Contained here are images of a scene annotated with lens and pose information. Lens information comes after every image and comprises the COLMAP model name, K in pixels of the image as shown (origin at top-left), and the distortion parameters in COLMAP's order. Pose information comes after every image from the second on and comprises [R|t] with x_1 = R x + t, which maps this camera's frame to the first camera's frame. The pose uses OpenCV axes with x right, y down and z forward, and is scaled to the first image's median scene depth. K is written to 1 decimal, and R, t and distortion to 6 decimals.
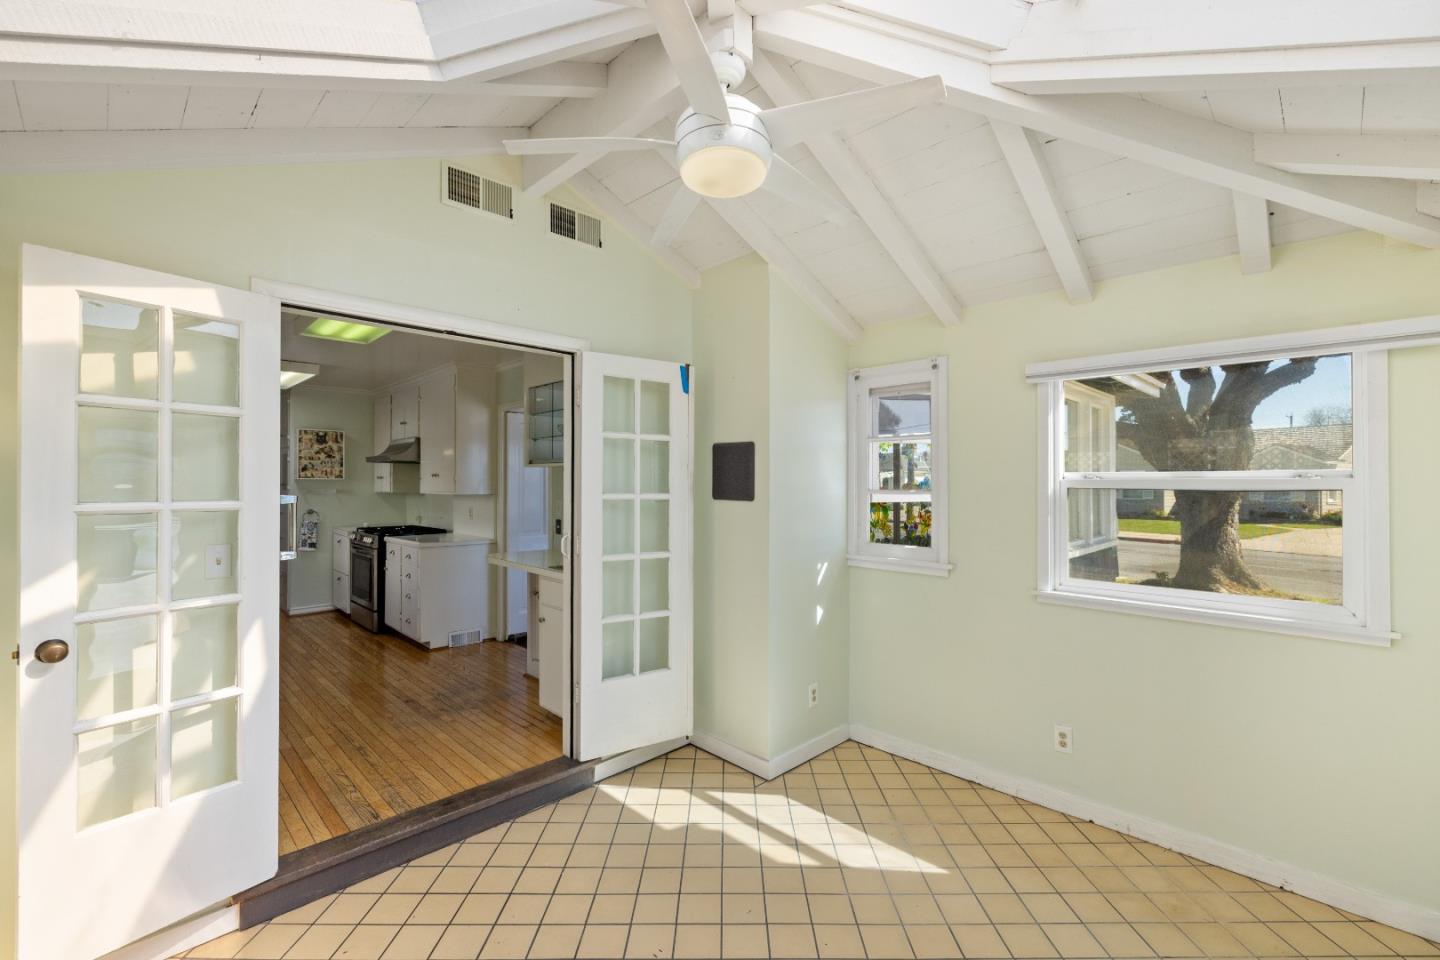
lens RADIAL K [[608.0, 0, 723.4], [0, 608.0, 479.0], [0, 0, 1]] dist [-0.006205, 0.000593]
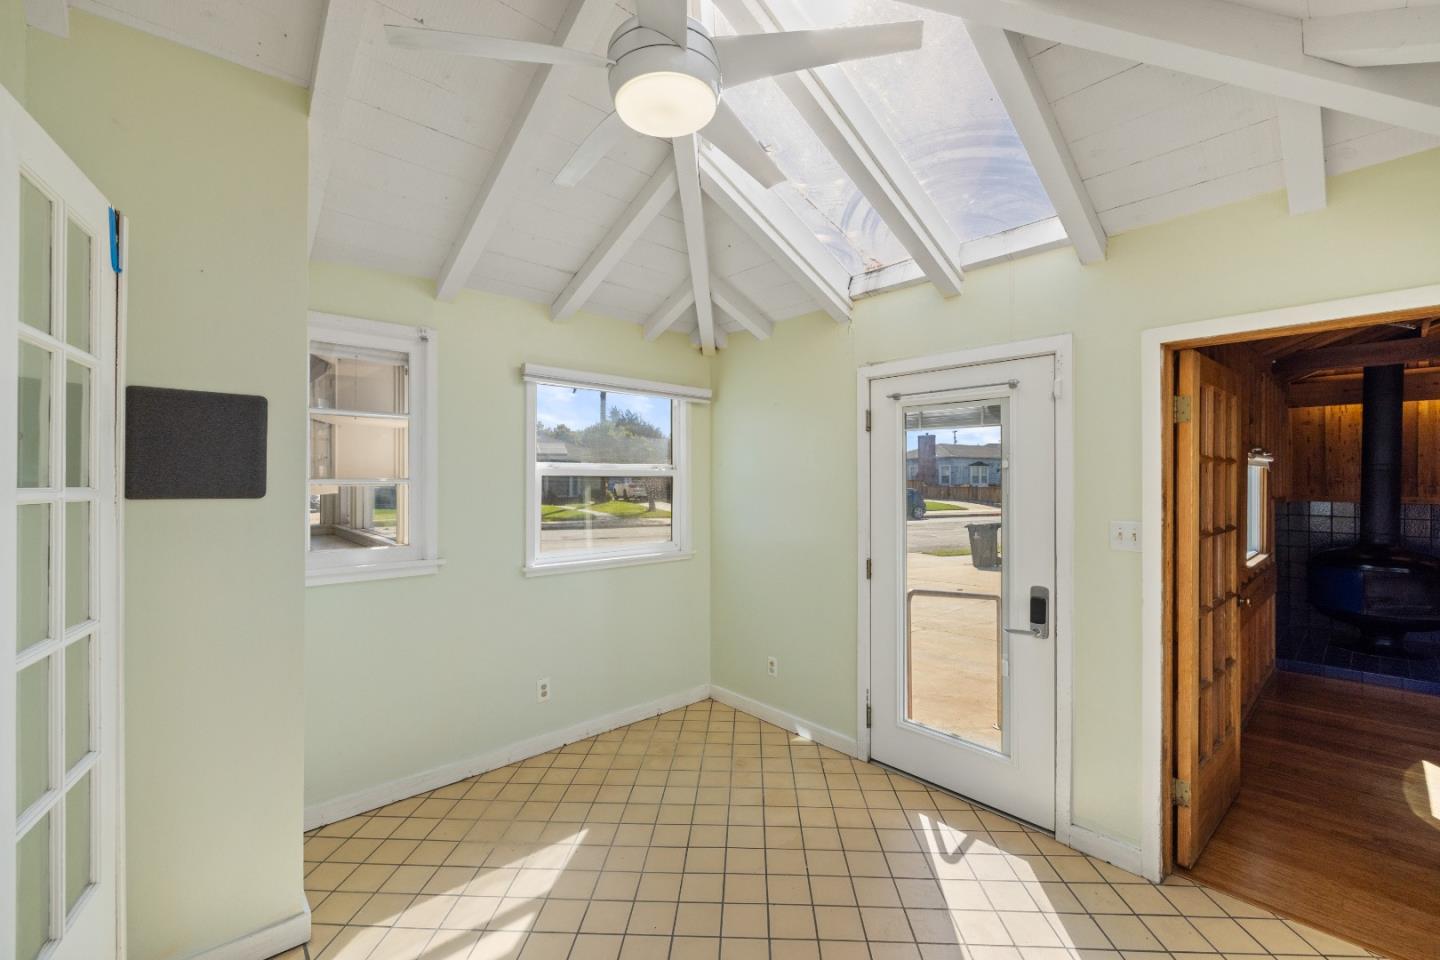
lens RADIAL K [[608.0, 0, 716.3], [0, 608.0, 476.1], [0, 0, 1]] dist [-0.006205, 0.000593]
pose [[0.038008, 0.001091, 0.999277, -0.600274], [-0.007442, 0.999972, -0.000809, 0.014452], [-0.999250, -0.007406, 0.038015, 0.625861]]
